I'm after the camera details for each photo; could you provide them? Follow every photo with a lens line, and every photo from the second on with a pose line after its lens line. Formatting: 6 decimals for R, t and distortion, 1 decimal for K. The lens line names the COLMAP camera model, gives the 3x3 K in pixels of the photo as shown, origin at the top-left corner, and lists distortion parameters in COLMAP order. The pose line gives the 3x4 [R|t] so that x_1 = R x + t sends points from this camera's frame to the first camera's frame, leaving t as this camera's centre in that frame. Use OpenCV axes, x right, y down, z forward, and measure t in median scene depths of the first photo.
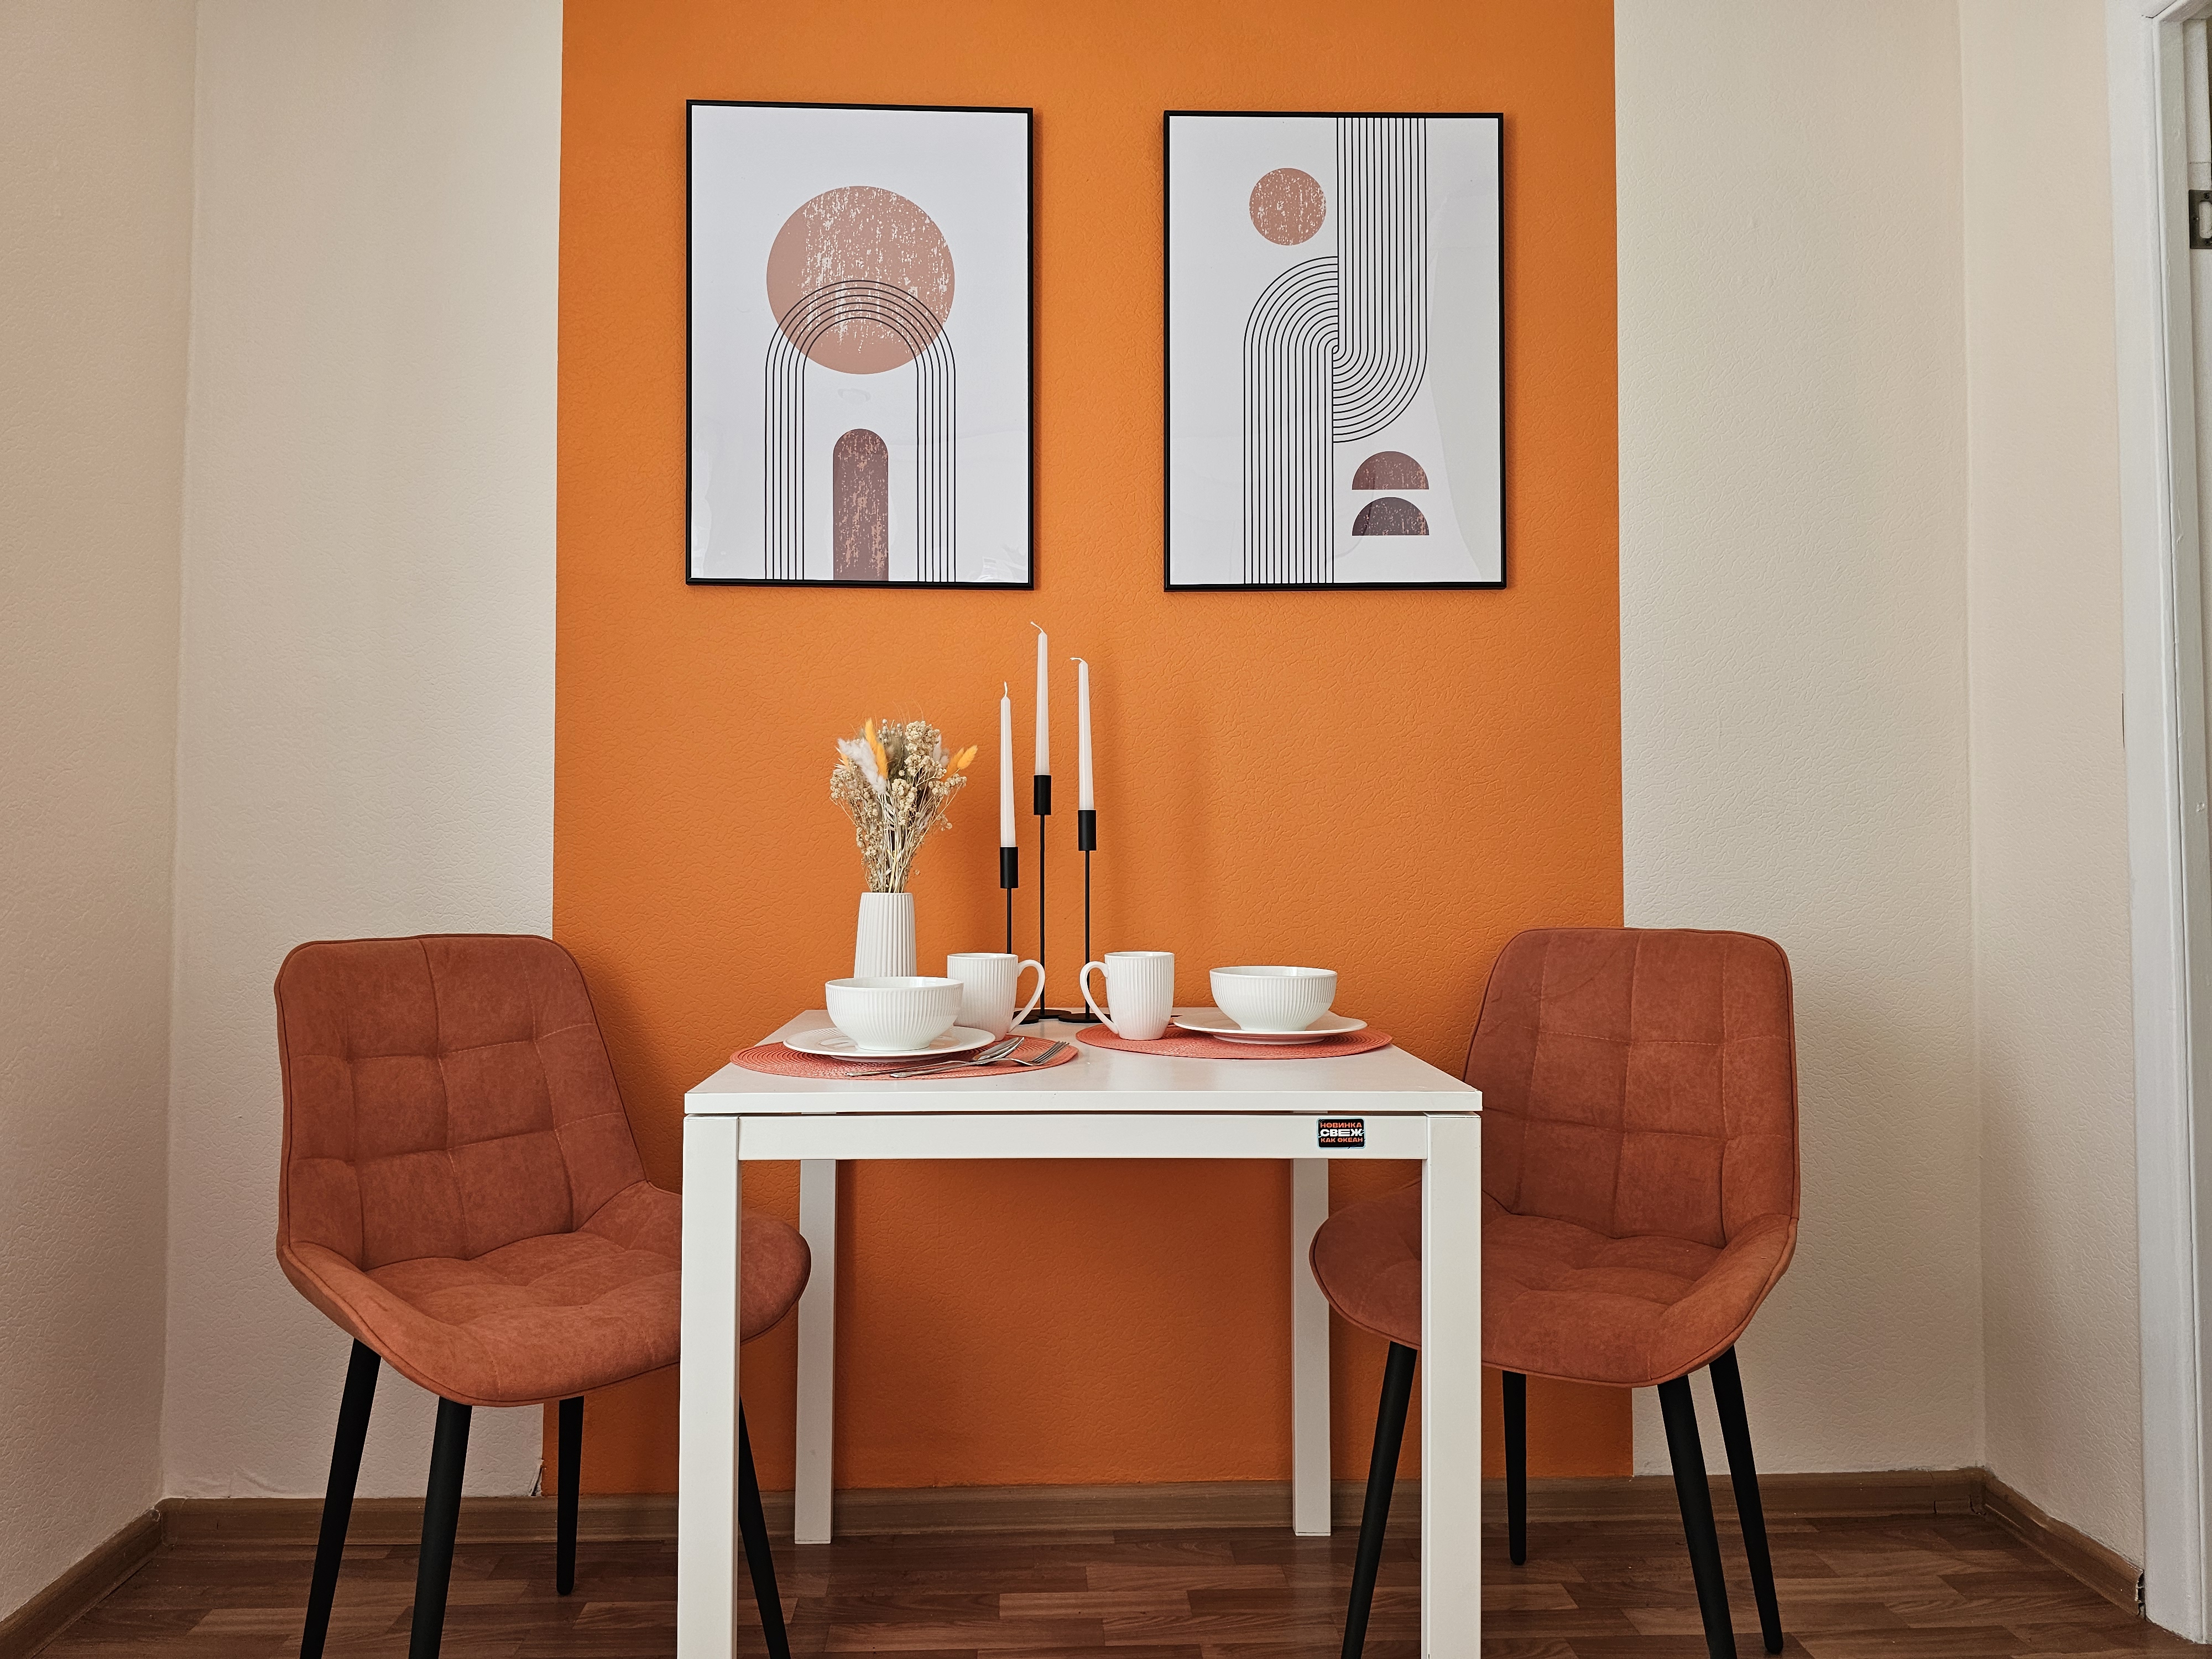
lens RADIAL K [[1491.7, 0, 1089.7], [0, 1491.7, 824.5], [0, 0, 1]] dist [0.065278, -0.068384]
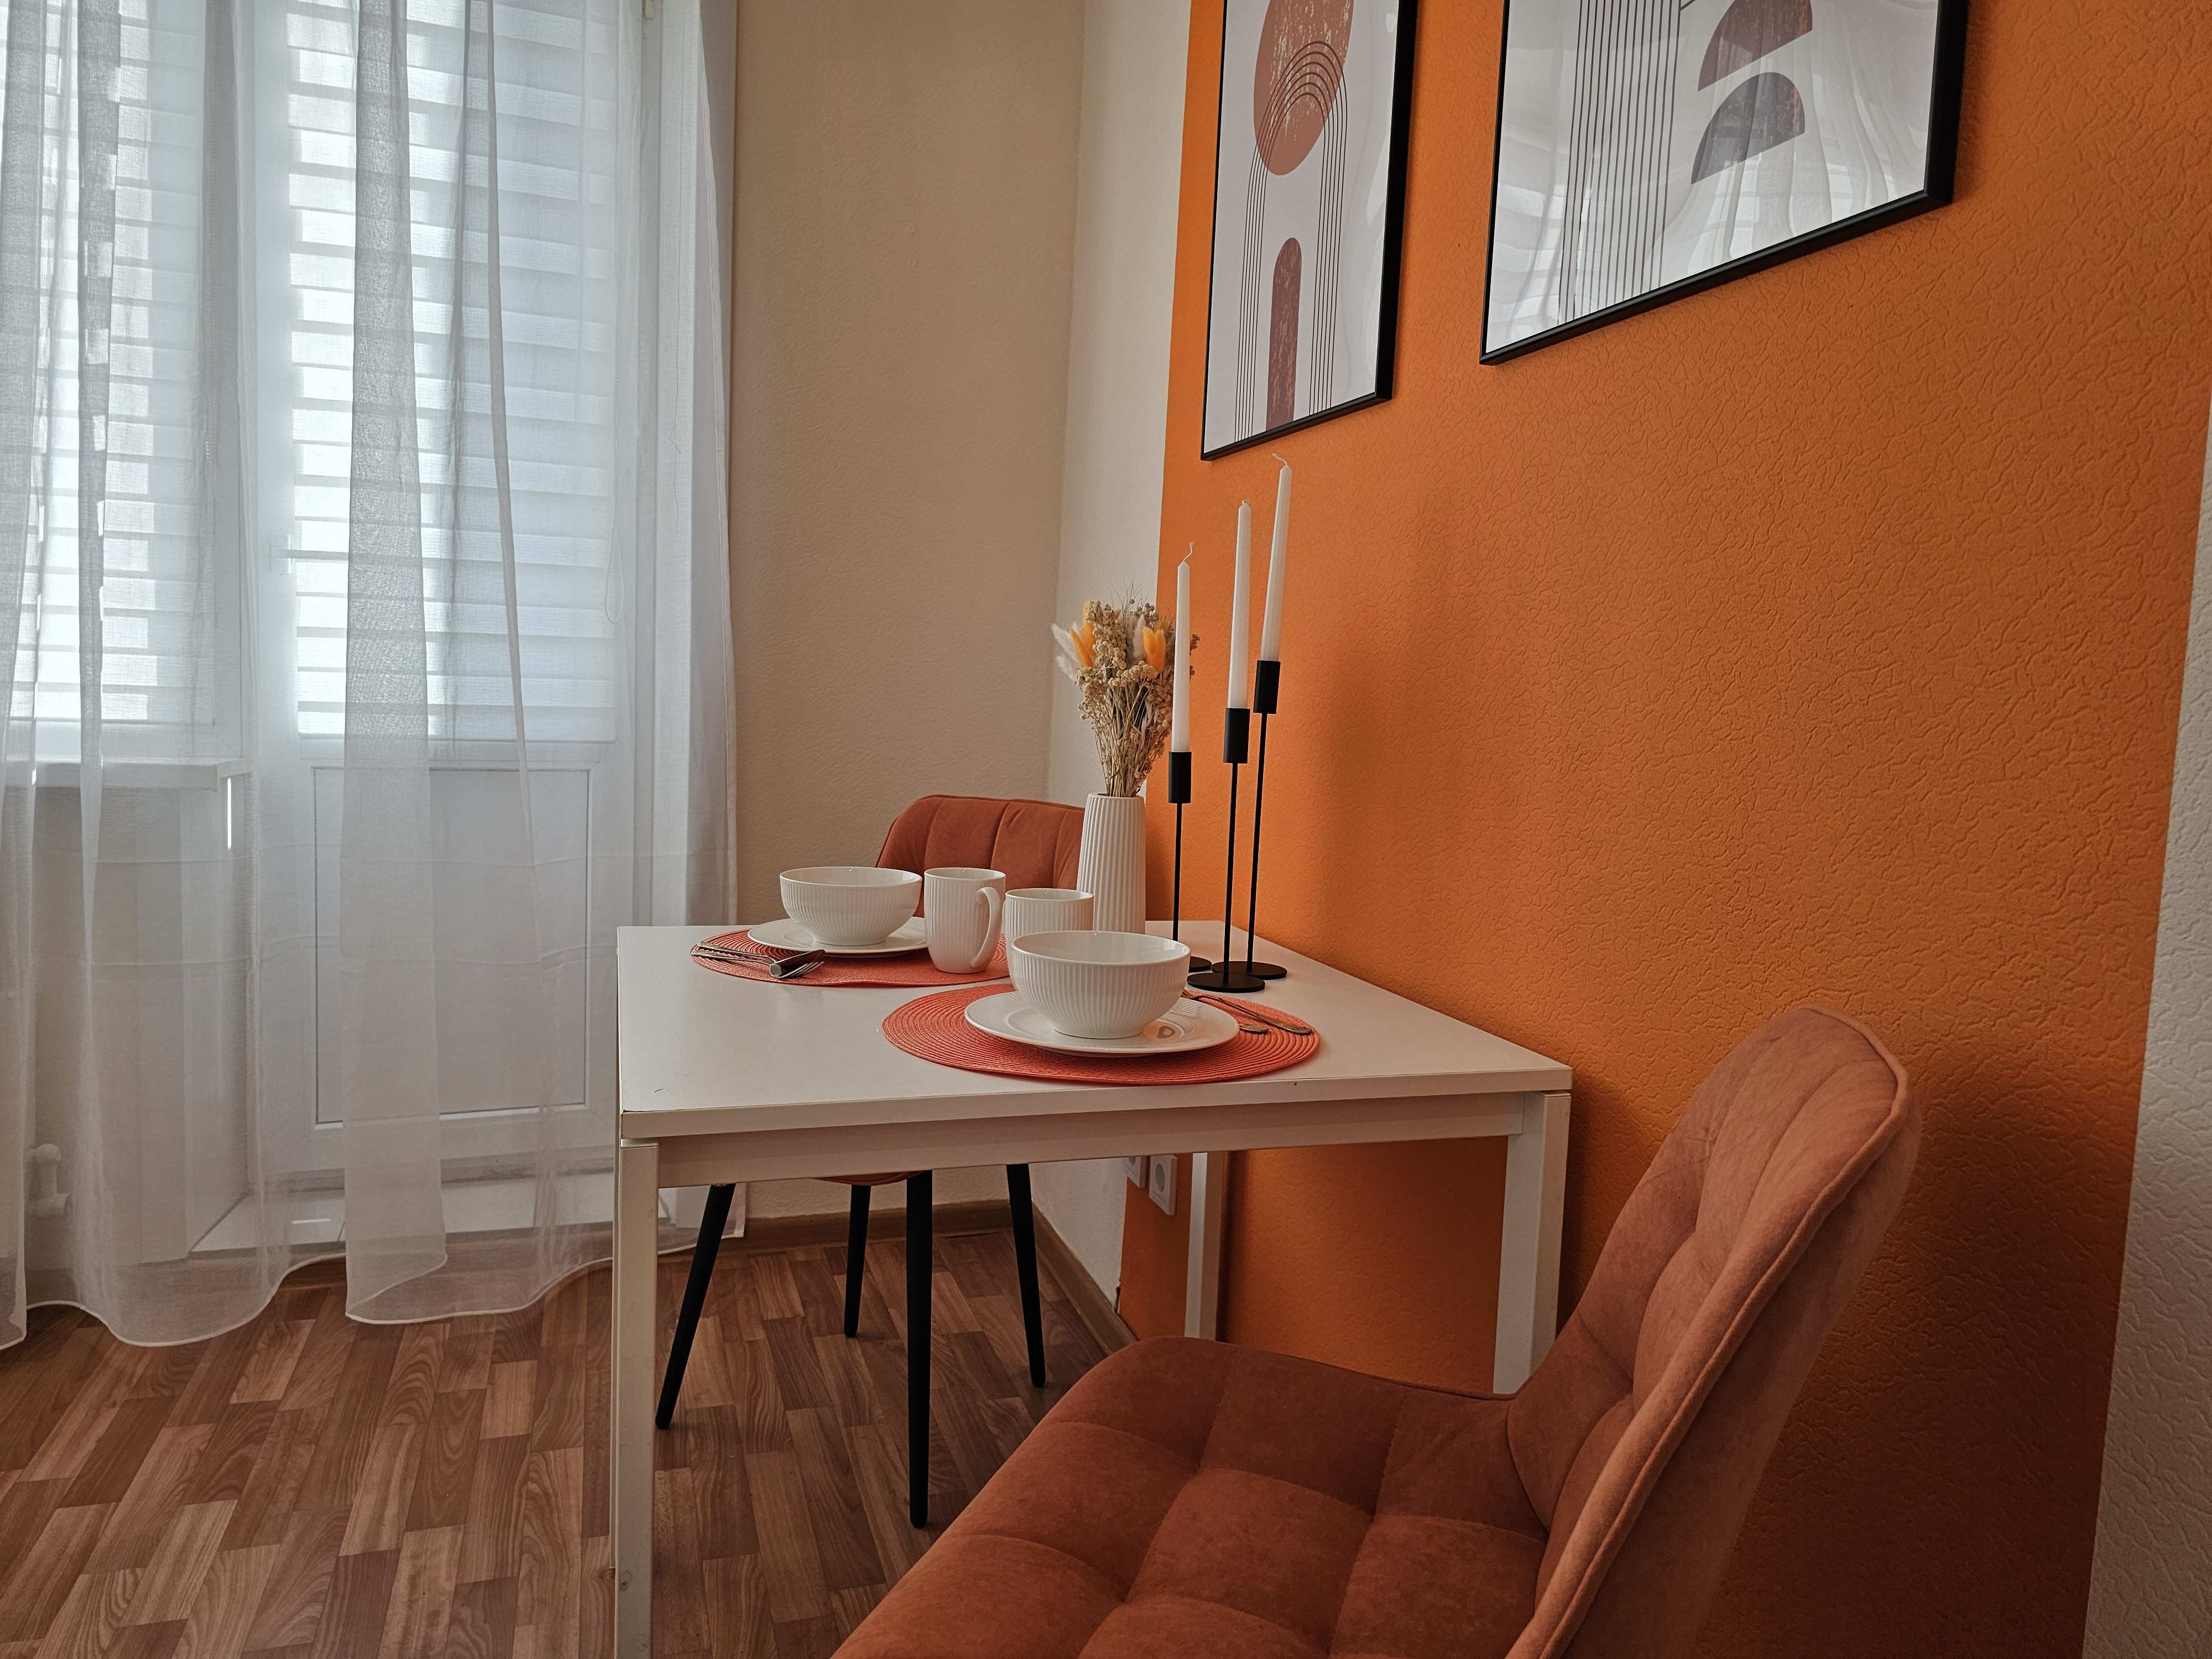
lens RADIAL K [[1503.3, 0, 1099.8], [0, 1503.3, 819.1], [0, 0, 1]] dist [0.056504, -0.050406]
pose [[0.231365, 0.105806, -0.967096, 0.650805], [-0.022749, 0.994385, 0.103349, -0.028427], [0.972601, -0.001911, 0.232473, 0.684661]]
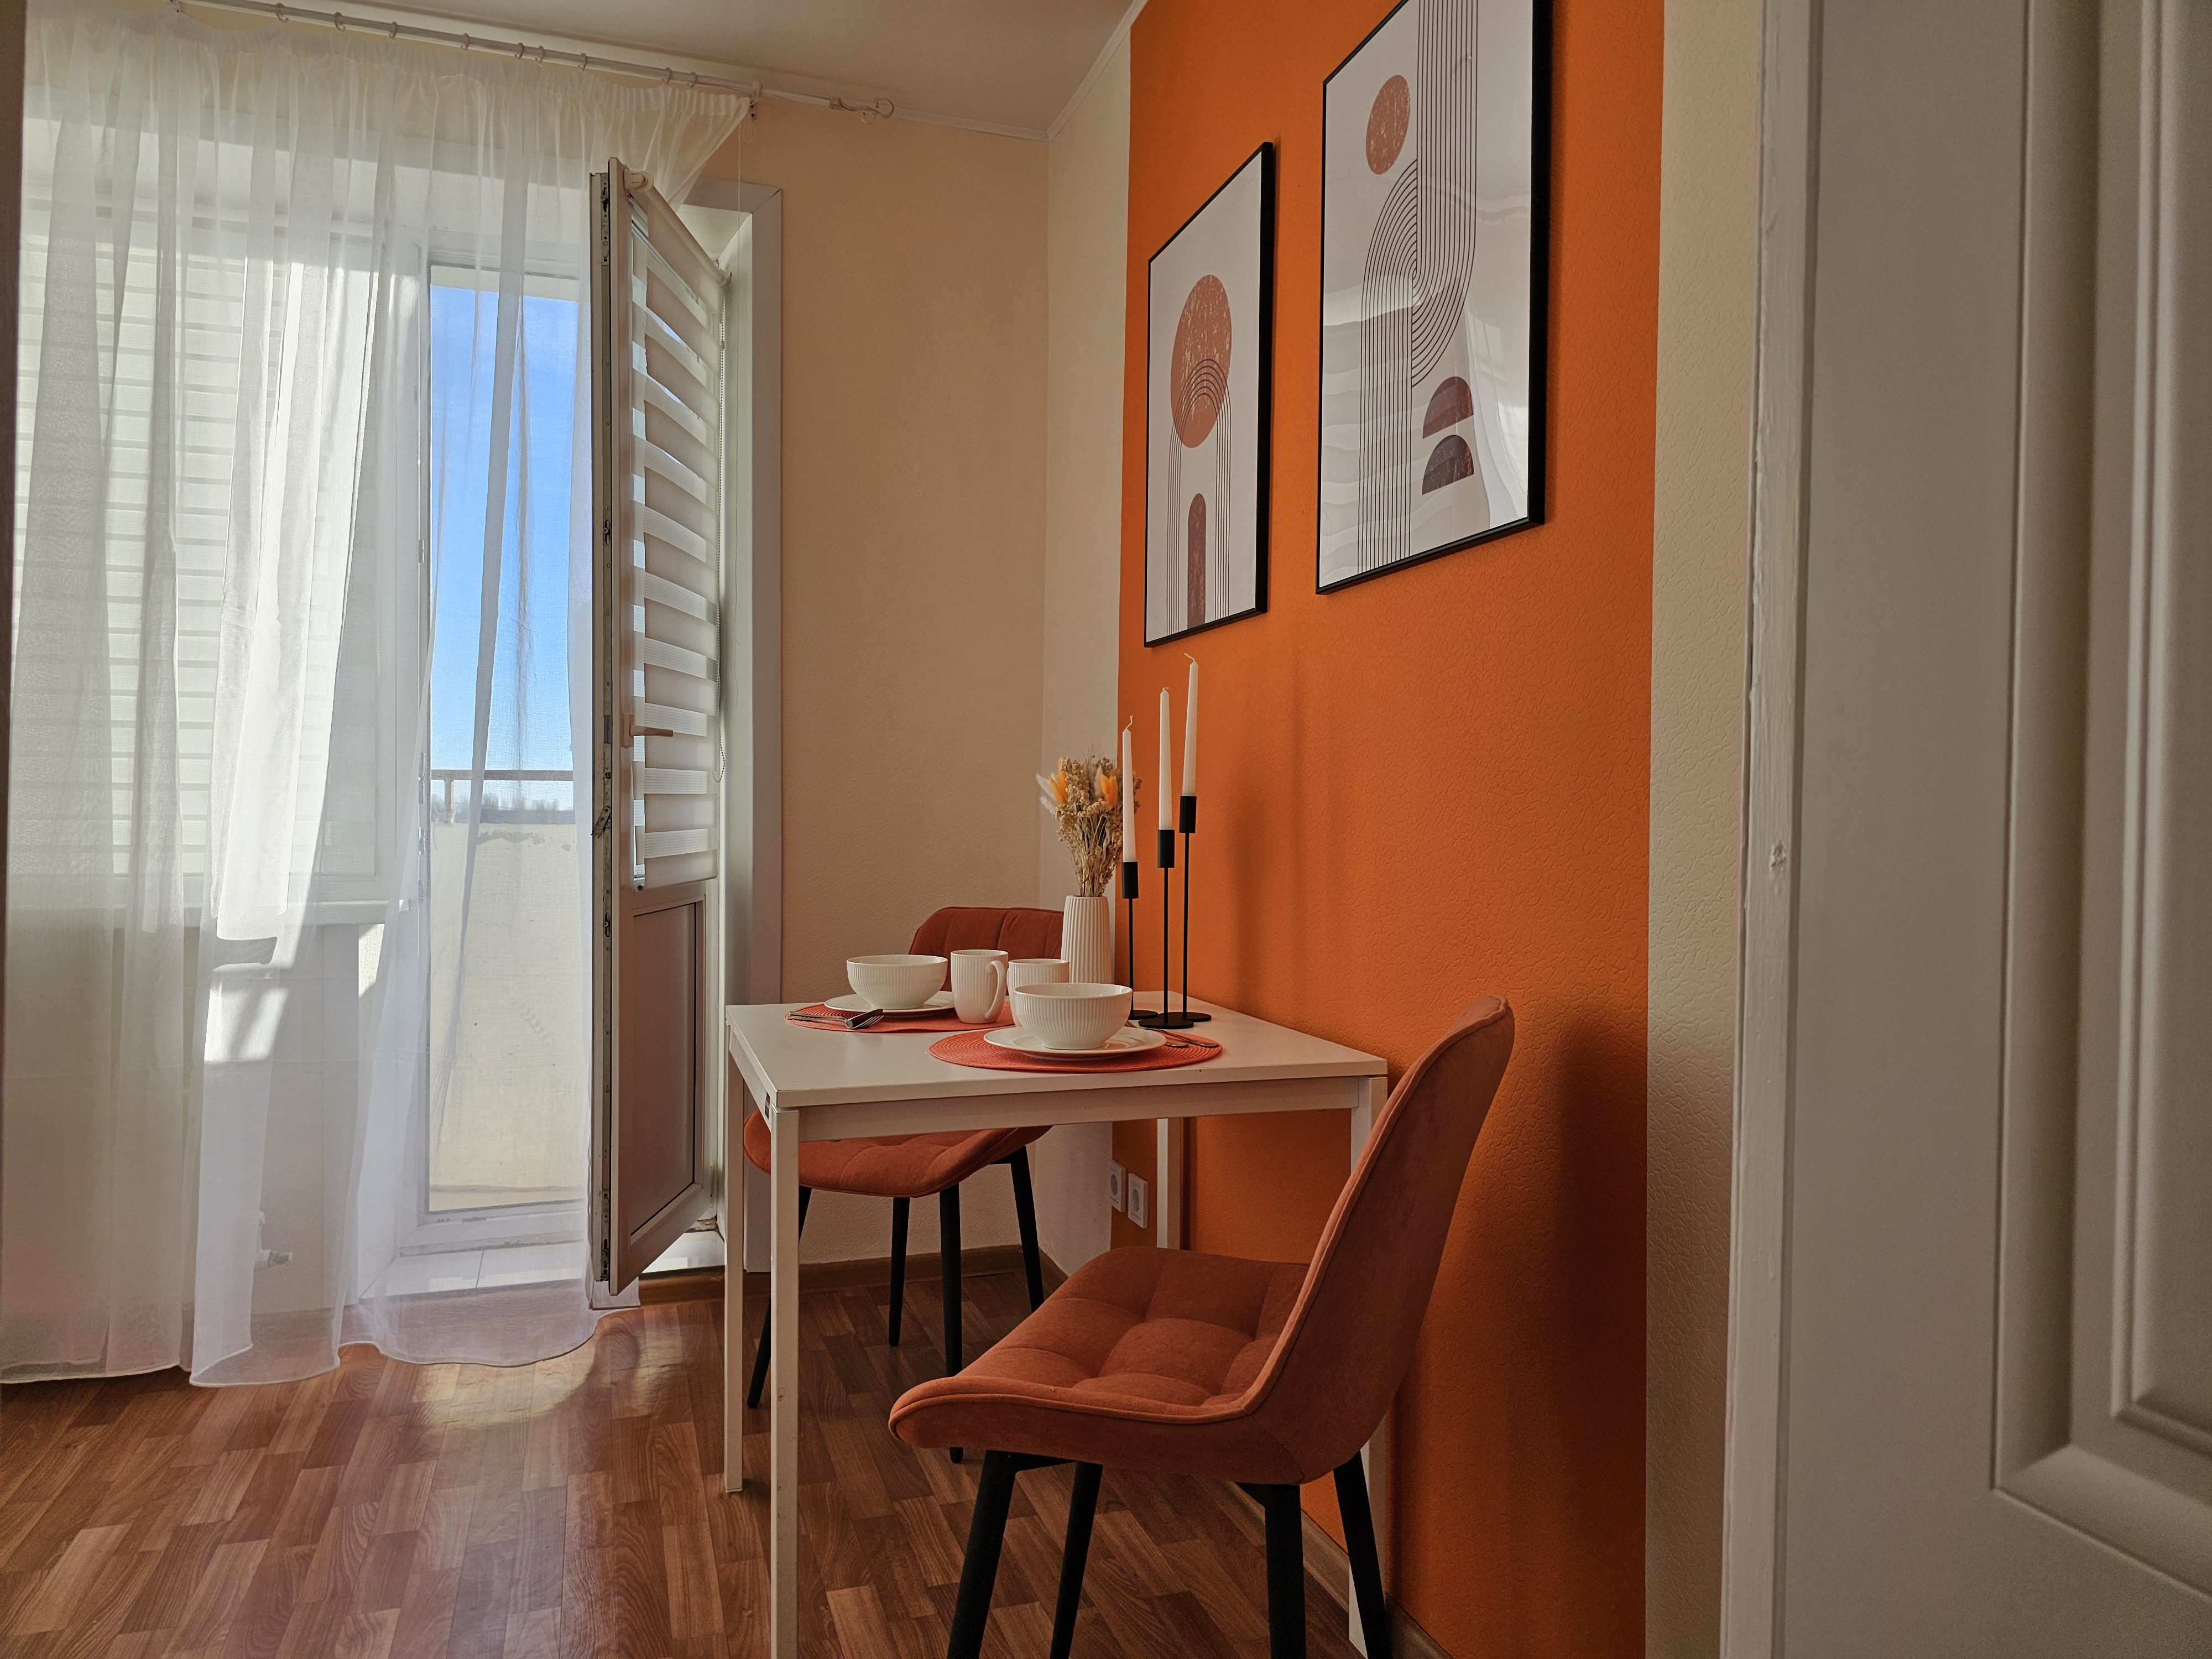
lens RADIAL K [[1491.7, 0, 1089.7], [0, 1491.7, 824.5], [0, 0, 1]] dist [0.065278, -0.068384]
pose [[0.228459, 0.017267, -0.973400, 0.932644], [0.012710, 0.999705, 0.020717, -0.033417], [0.973471, -0.017105, 0.228172, 0.634438]]
